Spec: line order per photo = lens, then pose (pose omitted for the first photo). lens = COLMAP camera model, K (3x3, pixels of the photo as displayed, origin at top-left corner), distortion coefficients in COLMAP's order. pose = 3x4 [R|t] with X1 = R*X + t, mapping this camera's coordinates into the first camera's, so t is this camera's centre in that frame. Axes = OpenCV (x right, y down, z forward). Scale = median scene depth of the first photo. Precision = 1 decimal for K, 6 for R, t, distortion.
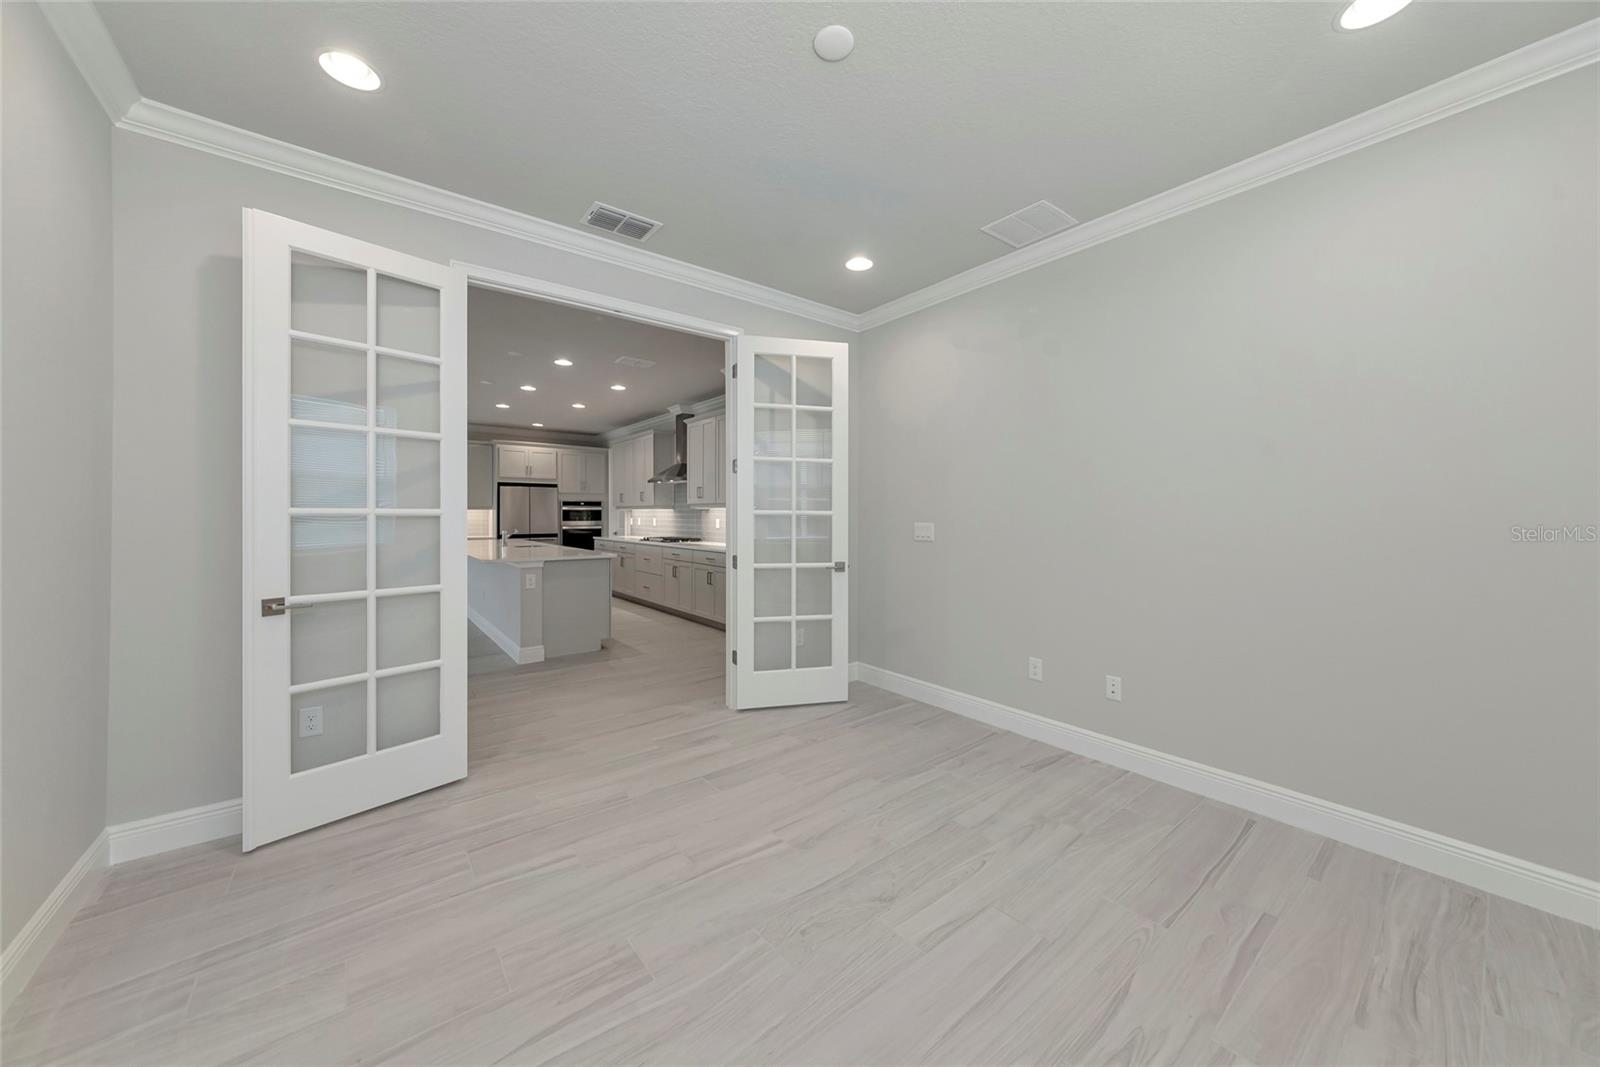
lens RADIAL K [[577.2, 0, 807.7], [0, 577.2, 520.3], [0, 0, 1]] dist [-0.002179, -0.000092]
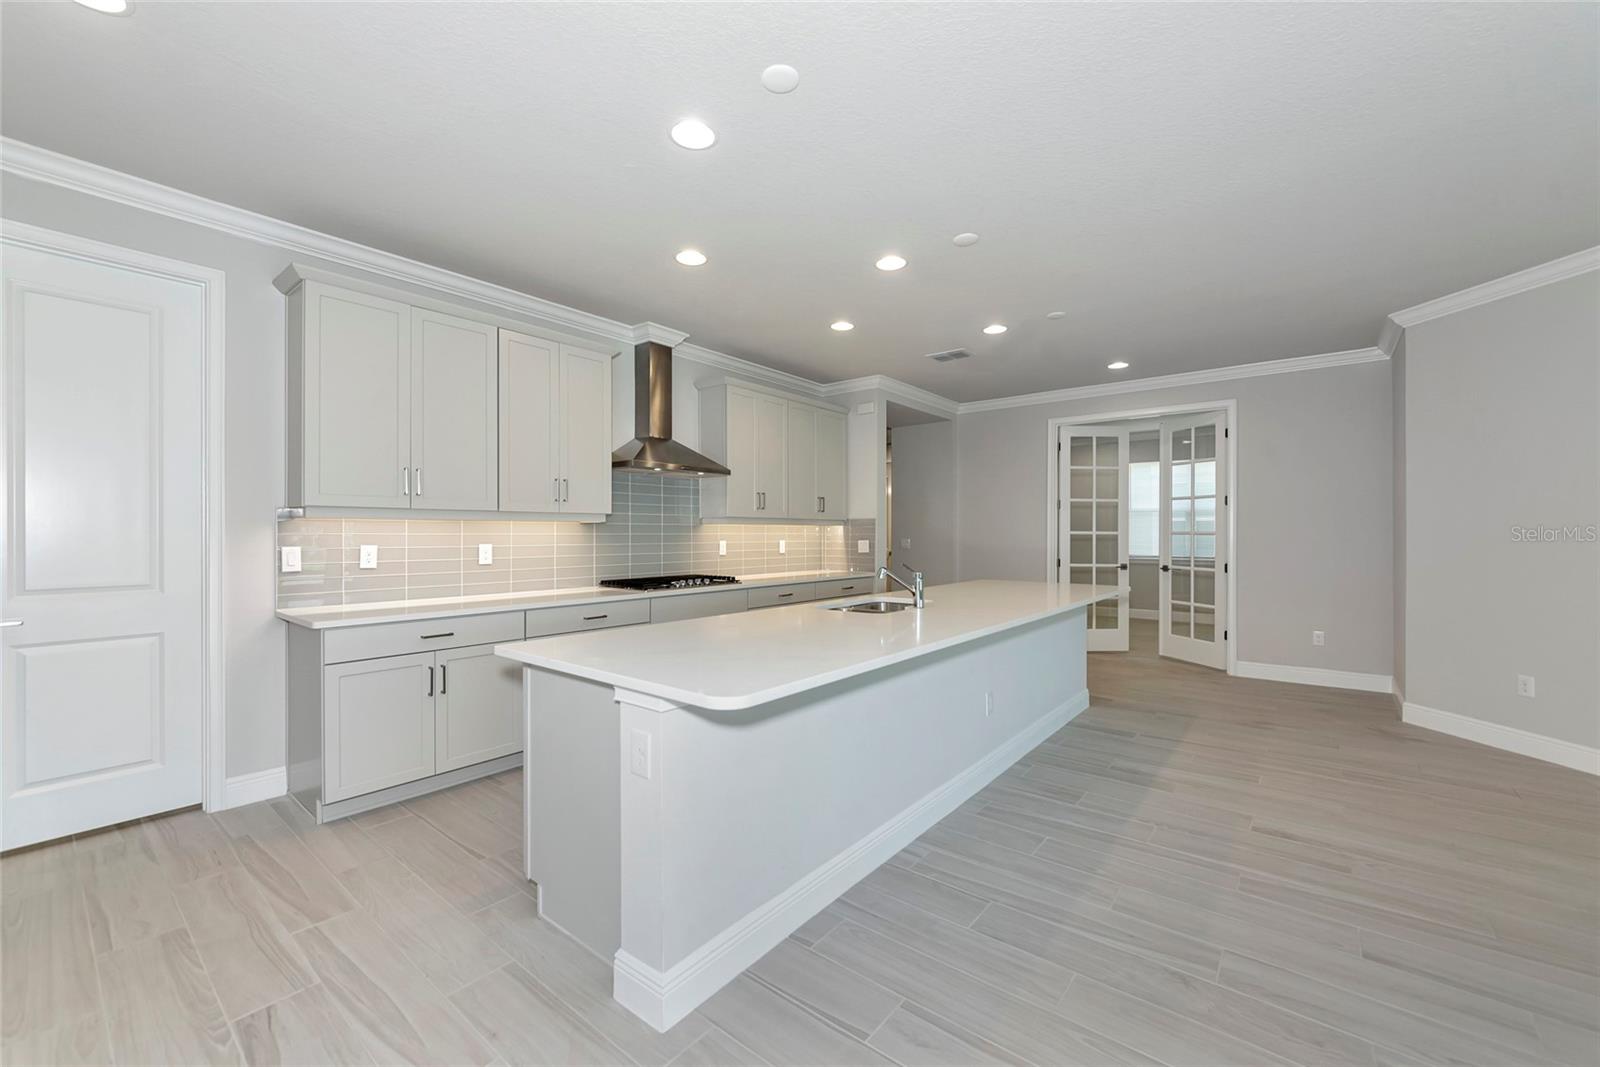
lens RADIAL K [[639.6, 0, 804.8], [0, 639.6, 537.5], [0, 0, 1]] dist [-0.010947, 0.000772]
pose [[-0.220794, -0.002123, 0.975318, -0.652617], [0.015458, 0.999864, 0.005675, -0.006328], [-0.975198, 0.016329, -0.220731, 0.796536]]
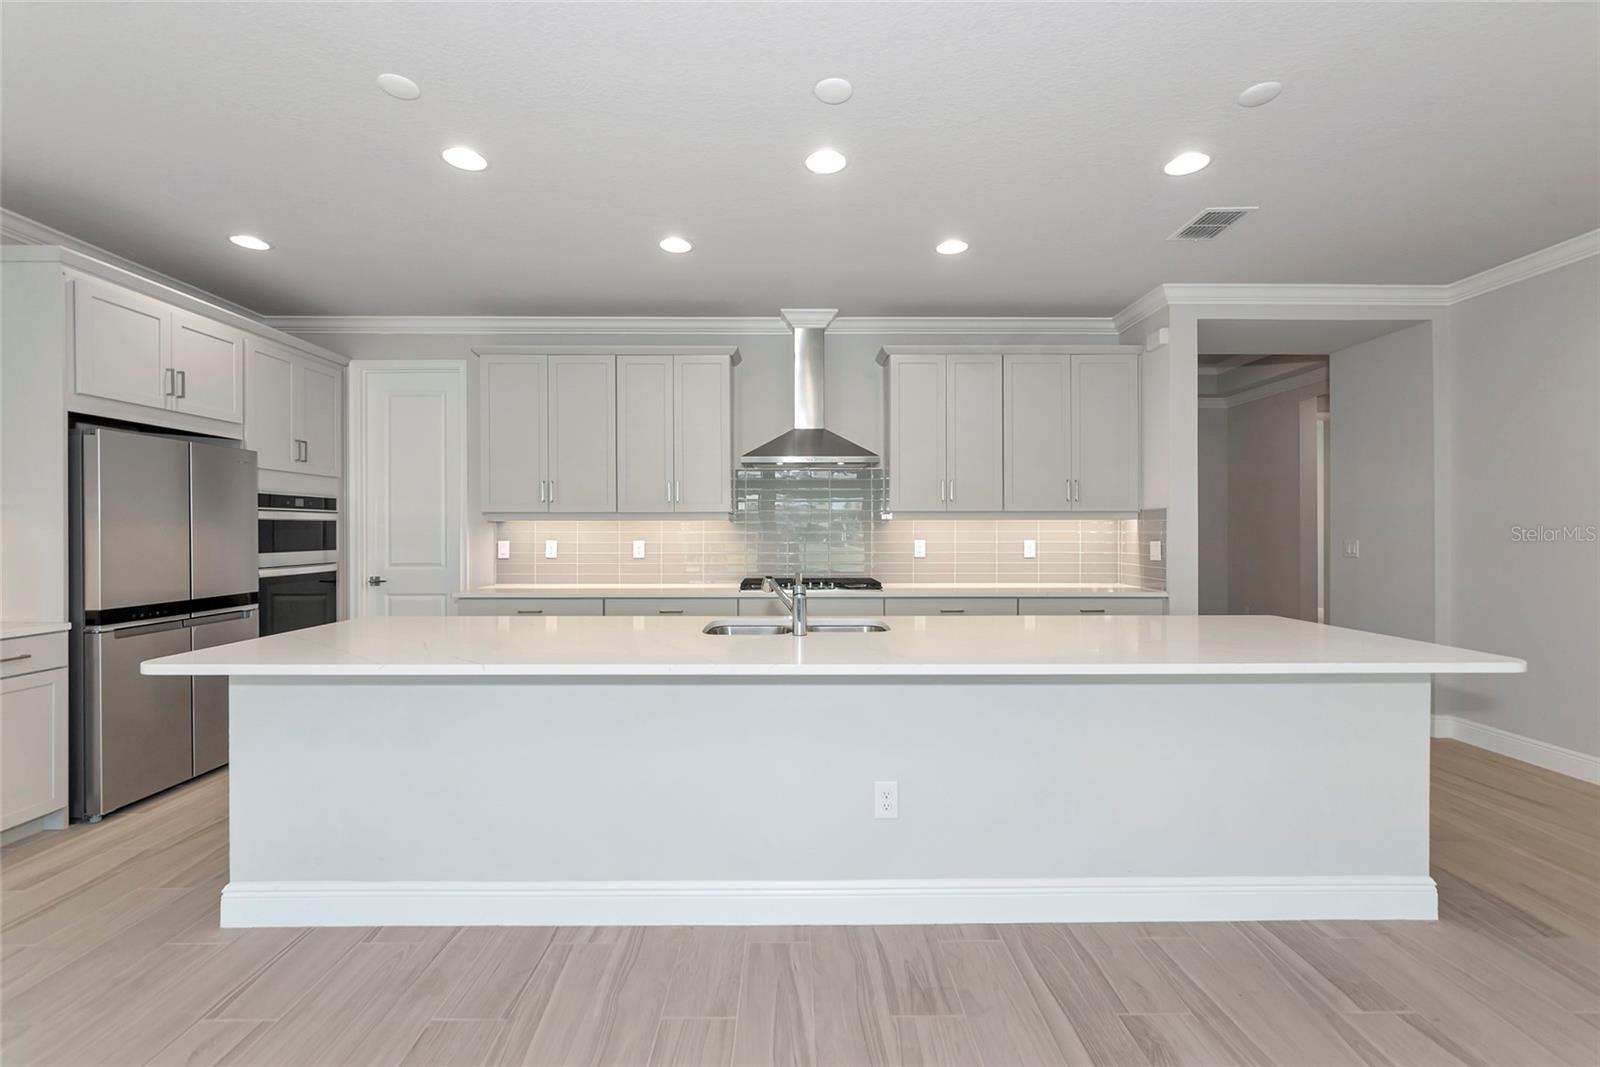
lens RADIAL K [[690.8, 0, 795.2], [0, 690.8, 540.3], [0, 0, 1]] dist [-0.004039, -0.000293]
pose [[0.616296, -0.012131, 0.787421, -0.550202], [0.010351, 0.999920, 0.007303, -0.005728], [-0.787447, 0.003650, 0.616372, 0.516007]]
